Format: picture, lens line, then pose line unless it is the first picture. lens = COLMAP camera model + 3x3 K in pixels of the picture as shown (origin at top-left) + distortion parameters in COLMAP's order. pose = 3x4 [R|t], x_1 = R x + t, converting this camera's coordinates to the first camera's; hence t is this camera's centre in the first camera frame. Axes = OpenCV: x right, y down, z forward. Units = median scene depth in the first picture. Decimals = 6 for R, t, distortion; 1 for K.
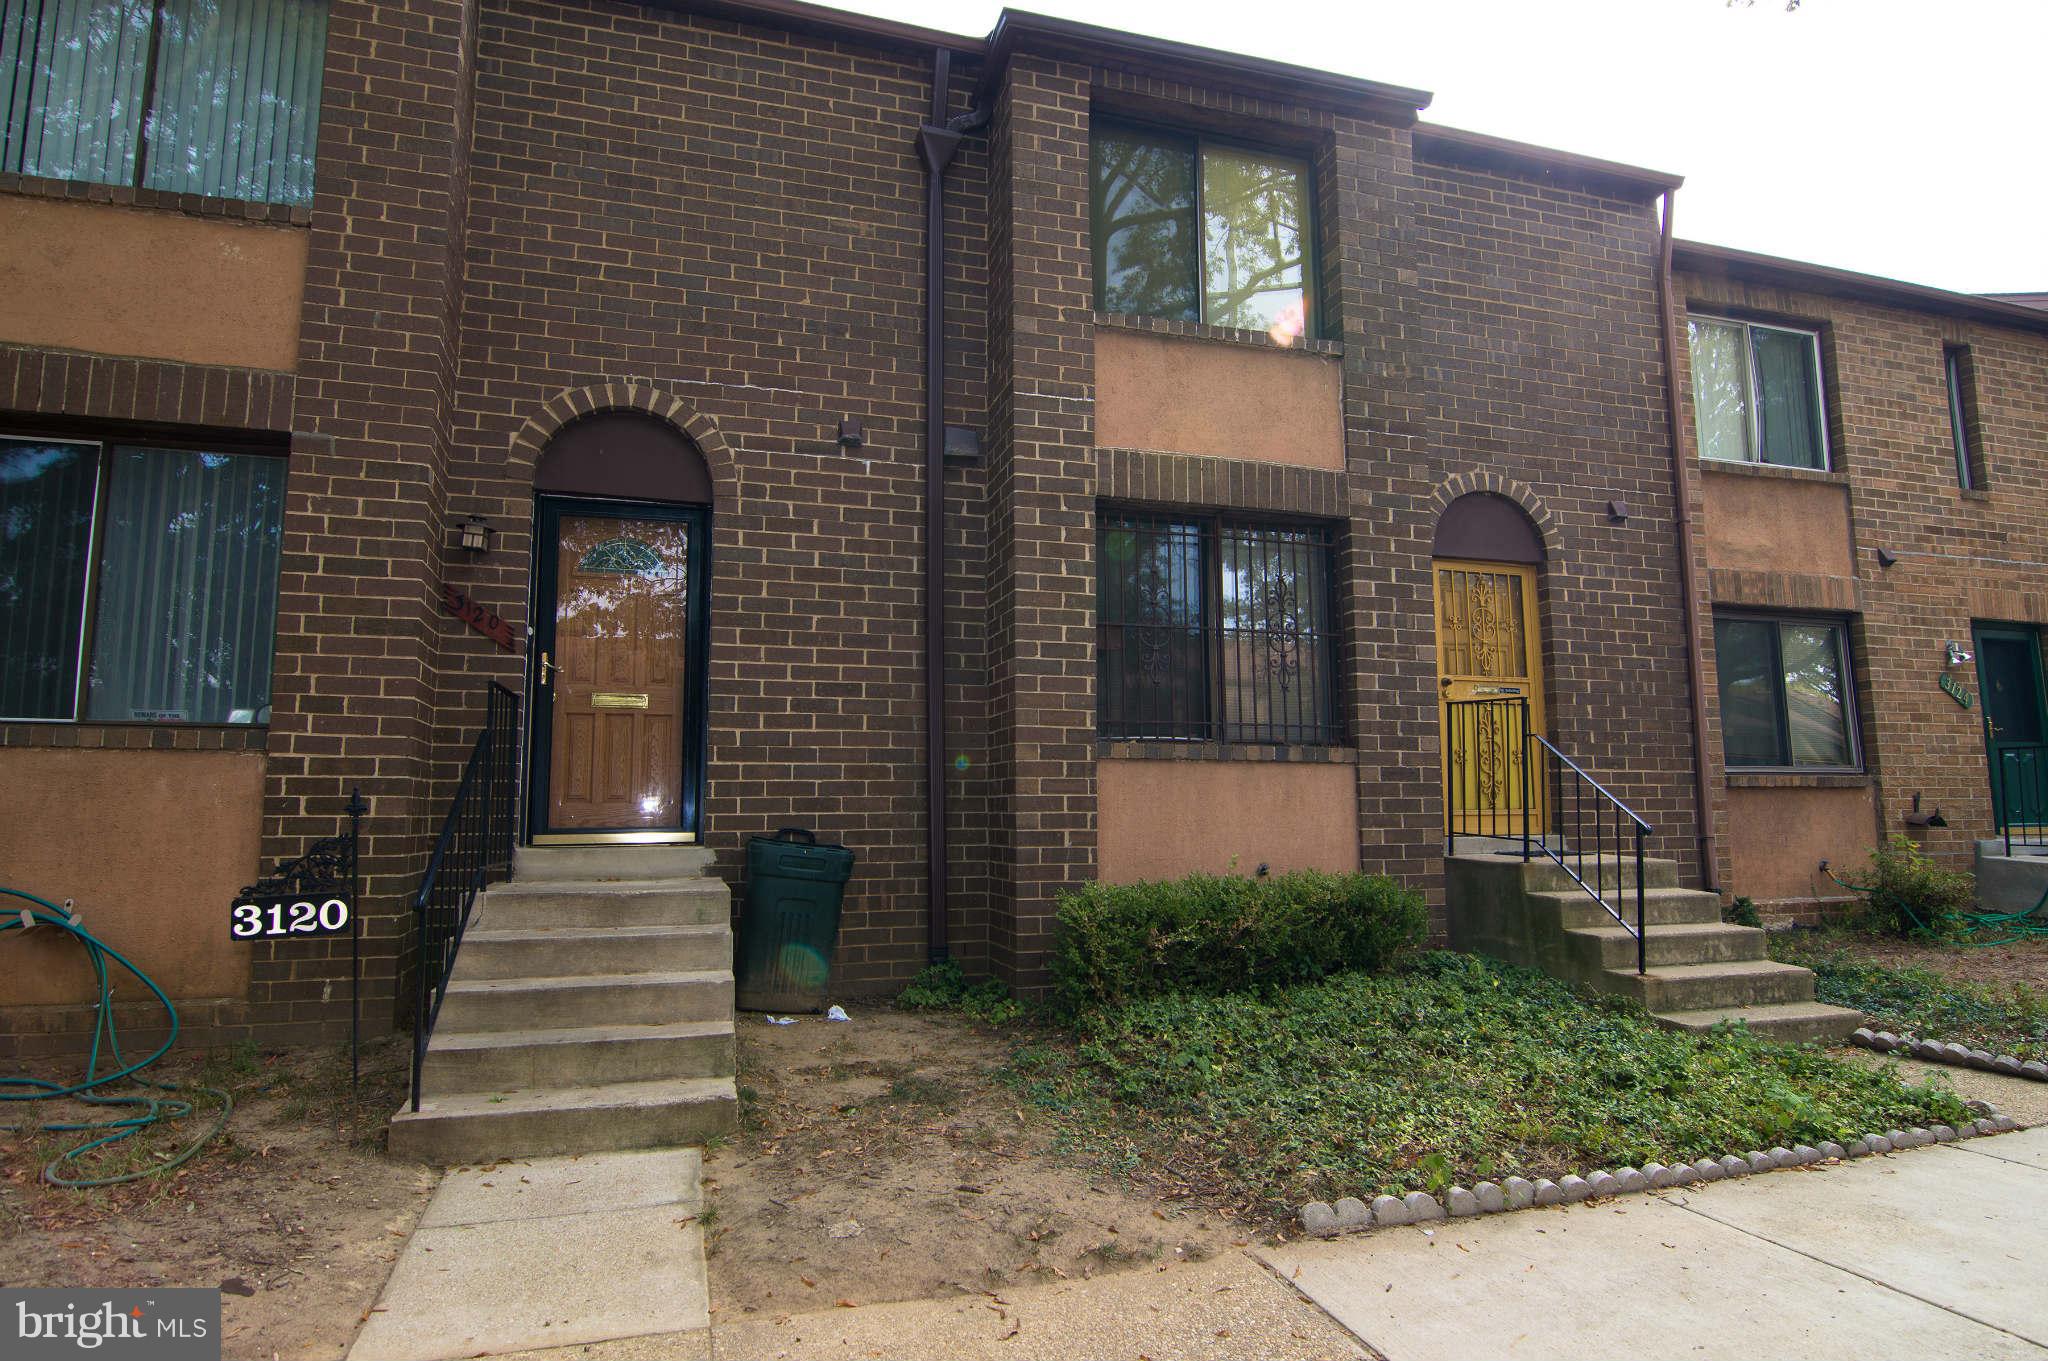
lens RADIAL K [[1117.6, 0, 1026.7], [0, 1117.6, 670.2], [0, 0, 1]] dist [-0.004111, -0.007936]
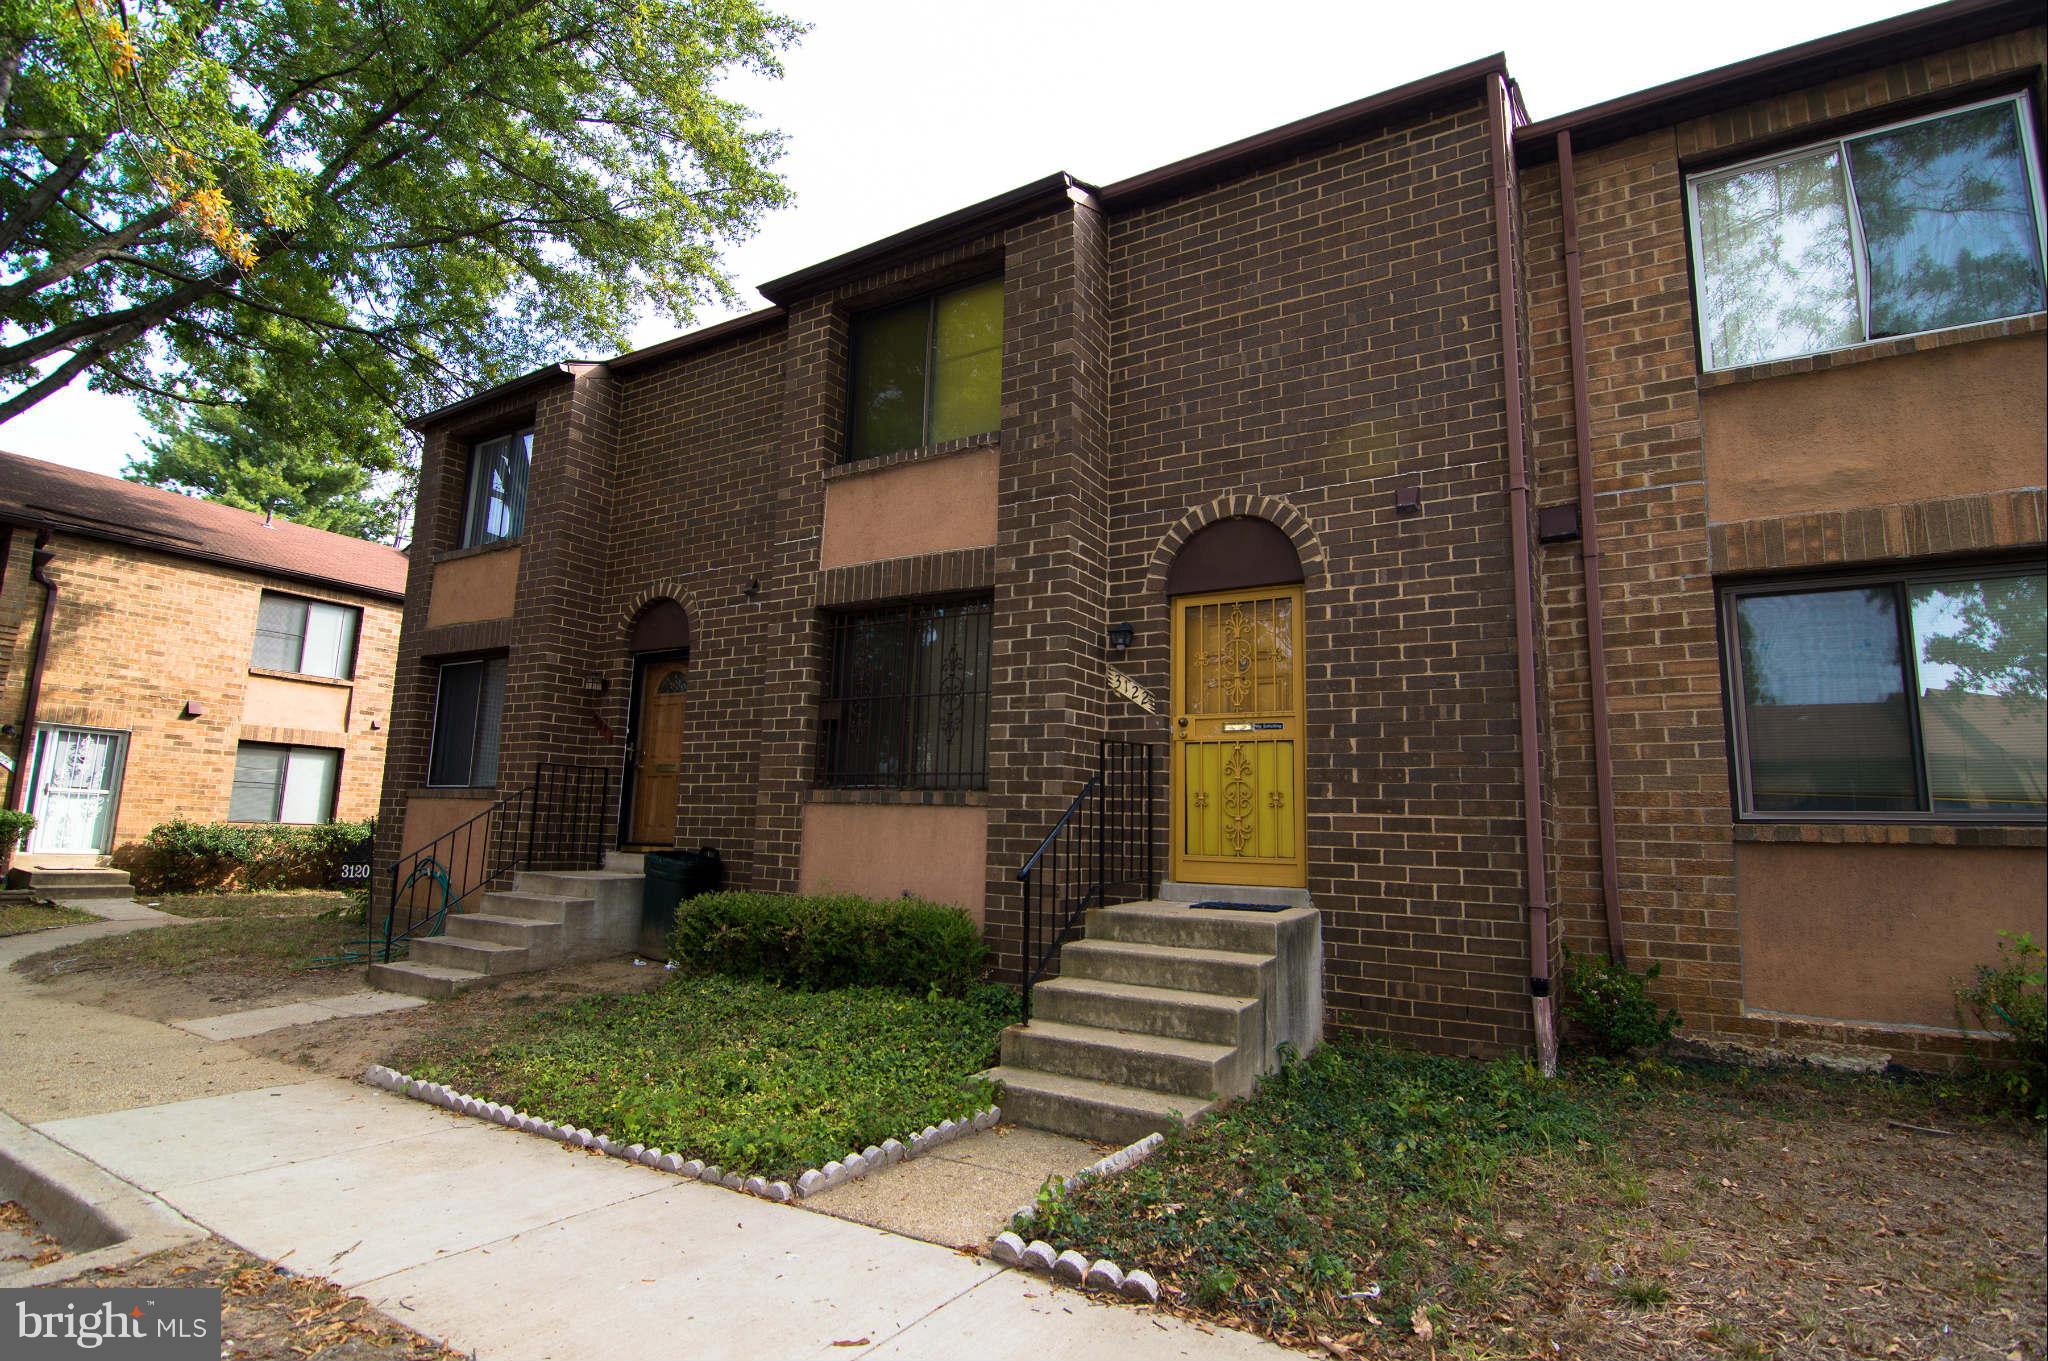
lens RADIAL K [[992.5, 0, 1019.4], [0, 992.5, 671.1], [0, 0, 1]] dist [0.002428, -0.015918]
pose [[0.669361, -0.097564, -0.736503, 1.035319], [0.061954, 0.995217, -0.075530, 0.025599], [0.740349, 0.004928, 0.672204, 0.352355]]
